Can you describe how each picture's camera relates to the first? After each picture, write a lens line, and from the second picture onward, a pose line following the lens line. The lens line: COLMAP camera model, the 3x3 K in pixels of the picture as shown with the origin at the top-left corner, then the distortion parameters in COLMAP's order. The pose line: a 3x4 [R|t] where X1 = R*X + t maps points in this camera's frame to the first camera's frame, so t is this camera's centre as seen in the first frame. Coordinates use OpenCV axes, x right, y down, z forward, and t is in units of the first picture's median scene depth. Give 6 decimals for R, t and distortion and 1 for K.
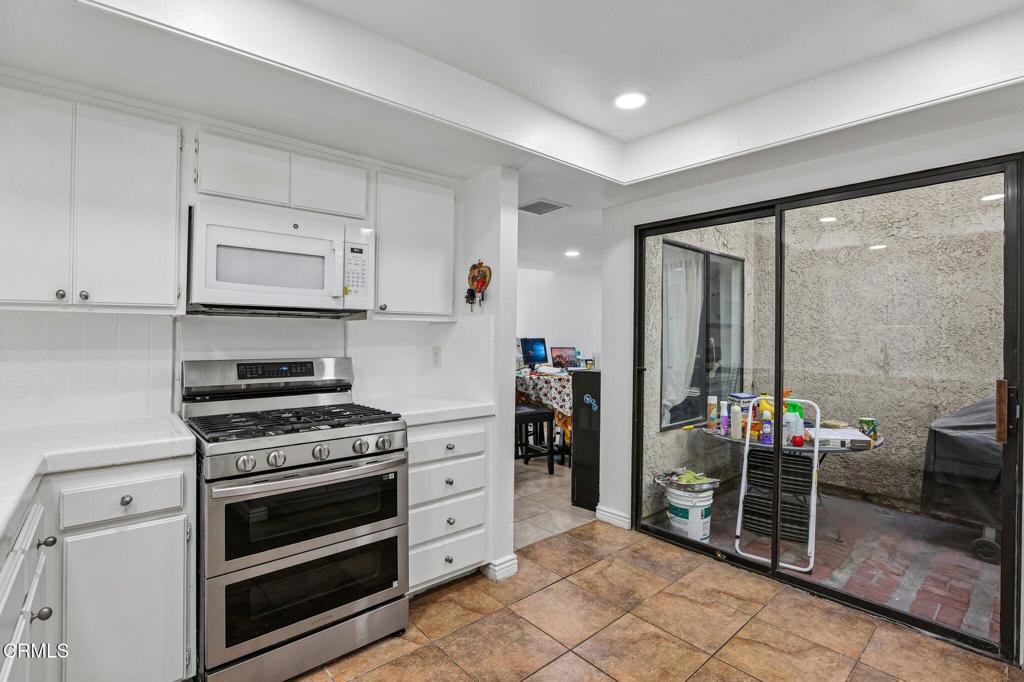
lens RADIAL K [[471.5, 0, 512.4], [0, 471.5, 316.1], [0, 0, 1]] dist [-0.022560, 0.000139]
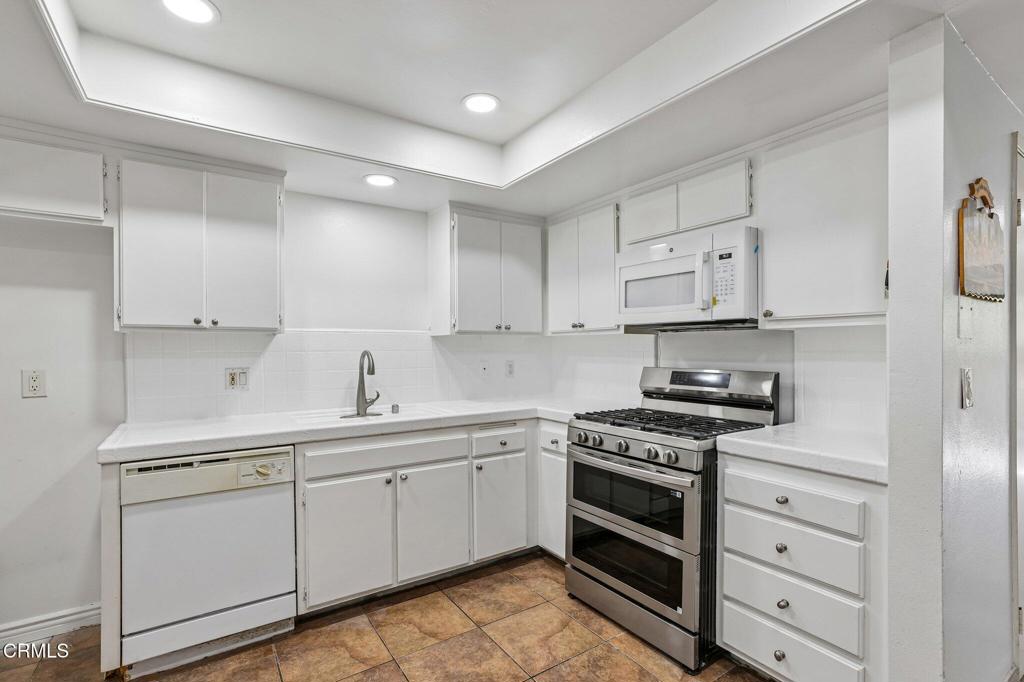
lens RADIAL K [[484.8, 0, 511.2], [0, 484.8, 336.7], [0, 0, 1]] dist [-0.014243, 0.026056]
pose [[-0.117617, -0.027119, -0.992689, 0.705552], [0.041488, 0.998620, -0.032197, 0.034816], [0.992192, -0.044971, -0.116330, 0.728312]]
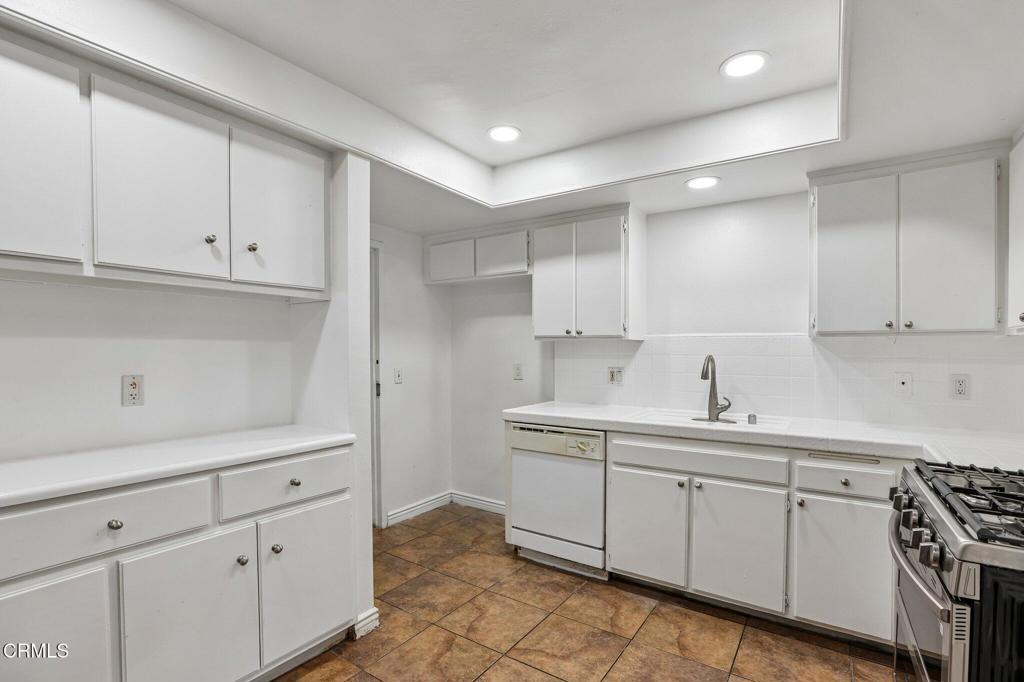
lens RADIAL K [[491.4, 0, 512.0], [0, 491.4, 341.0], [0, 0, 1]] dist [-0.048550, 0.038095]
pose [[-0.961181, -0.013474, -0.275589, 0.325912], [0.001784, 0.998483, -0.055041, 0.047248], [0.275912, -0.053395, -0.959699, 1.291416]]
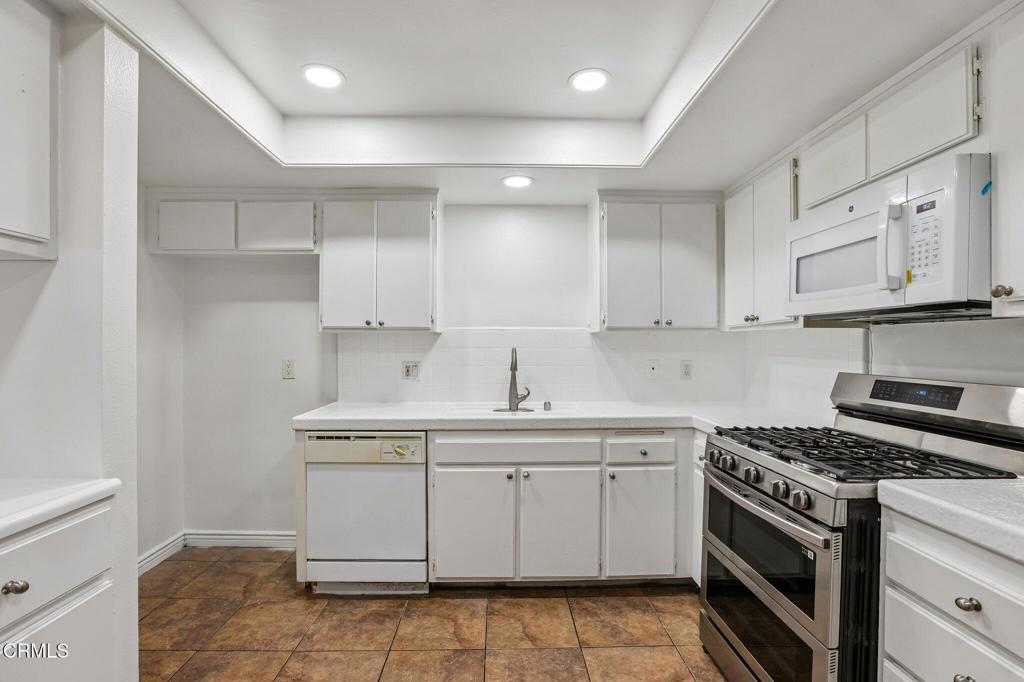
lens RADIAL K [[481.0, 0, 509.6], [0, 481.0, 334.2], [0, 0, 1]] dist [-0.029013, 0.018668]
pose [[-0.629228, -0.022980, -0.776881, 0.508541], [0.026225, 0.998366, -0.050772, 0.044017], [0.776778, -0.052321, -0.627597, 1.020980]]
